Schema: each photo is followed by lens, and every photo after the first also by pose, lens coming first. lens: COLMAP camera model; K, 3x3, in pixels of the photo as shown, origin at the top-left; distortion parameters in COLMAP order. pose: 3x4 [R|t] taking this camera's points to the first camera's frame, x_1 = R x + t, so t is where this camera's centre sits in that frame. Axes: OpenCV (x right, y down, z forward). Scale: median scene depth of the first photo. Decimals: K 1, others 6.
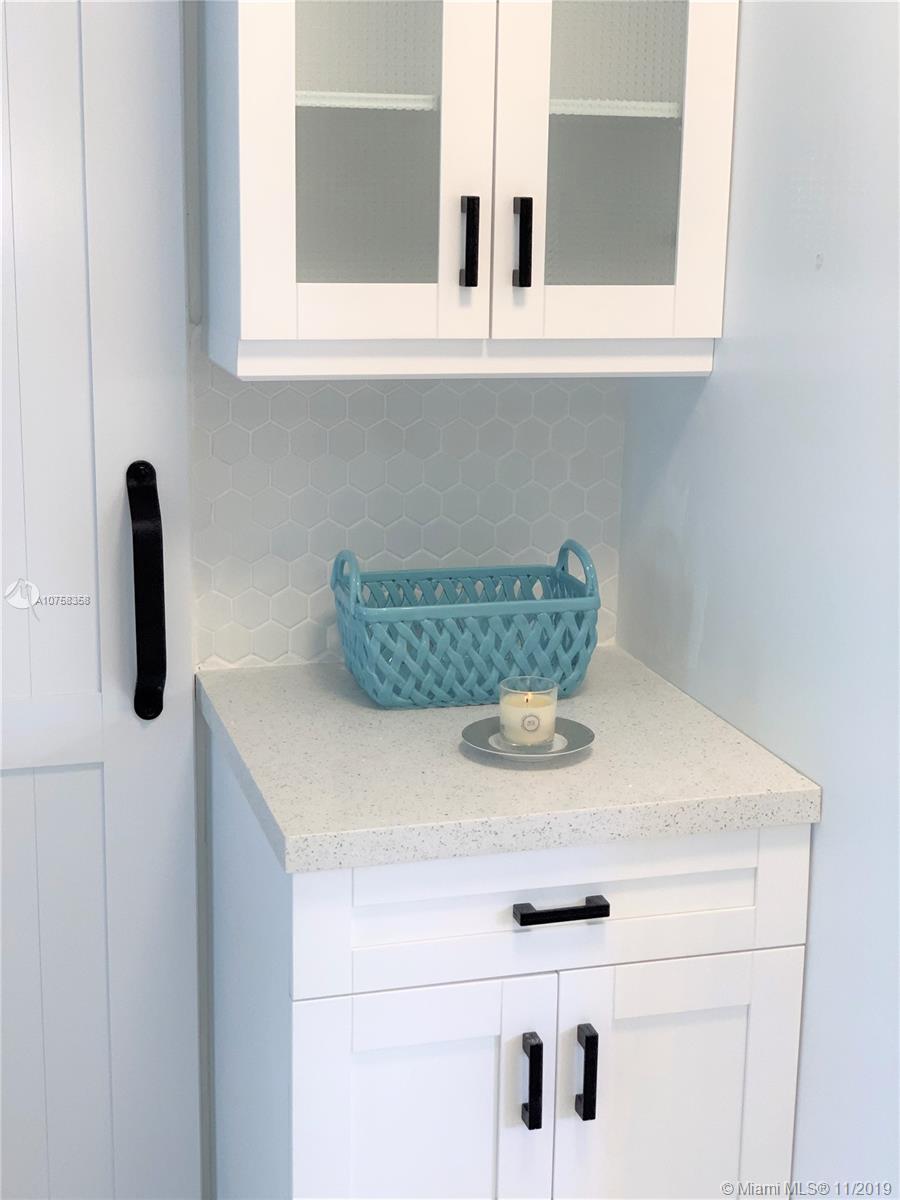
lens RADIAL K [[1863.6, 0, 450.0], [0, 1863.6, 600.0], [0, 0, 1]] dist [-0.038991, -0.065860]
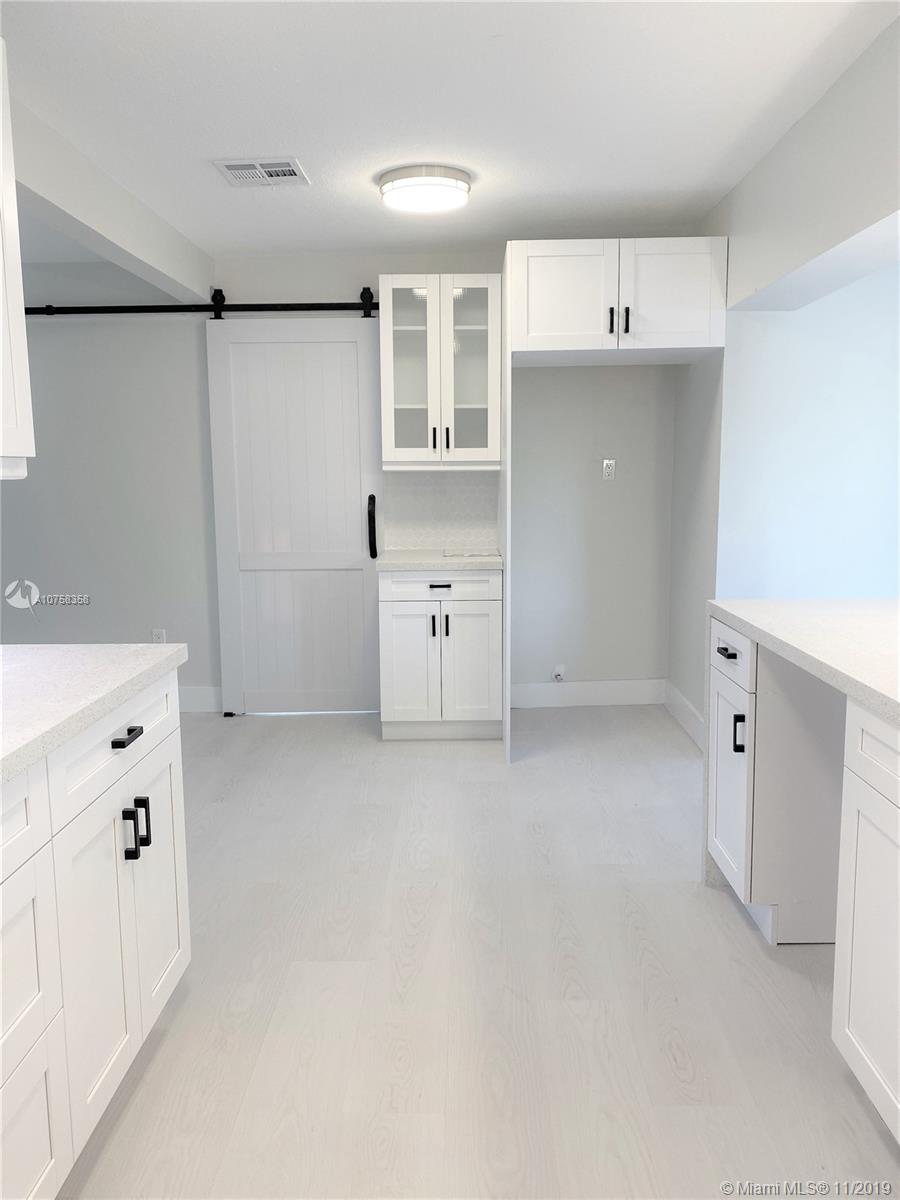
lens RADIAL K [[902.4, 0, 450.0], [0, 902.4, 600.0], [0, 0, 1]] dist [0.003767, -0.000279]
pose [[0.962560, 0.022394, -0.270143, 0.622078], [-0.036991, 0.998110, -0.049064, 0.285747], [0.268534, 0.057220, 0.961569, -0.990829]]
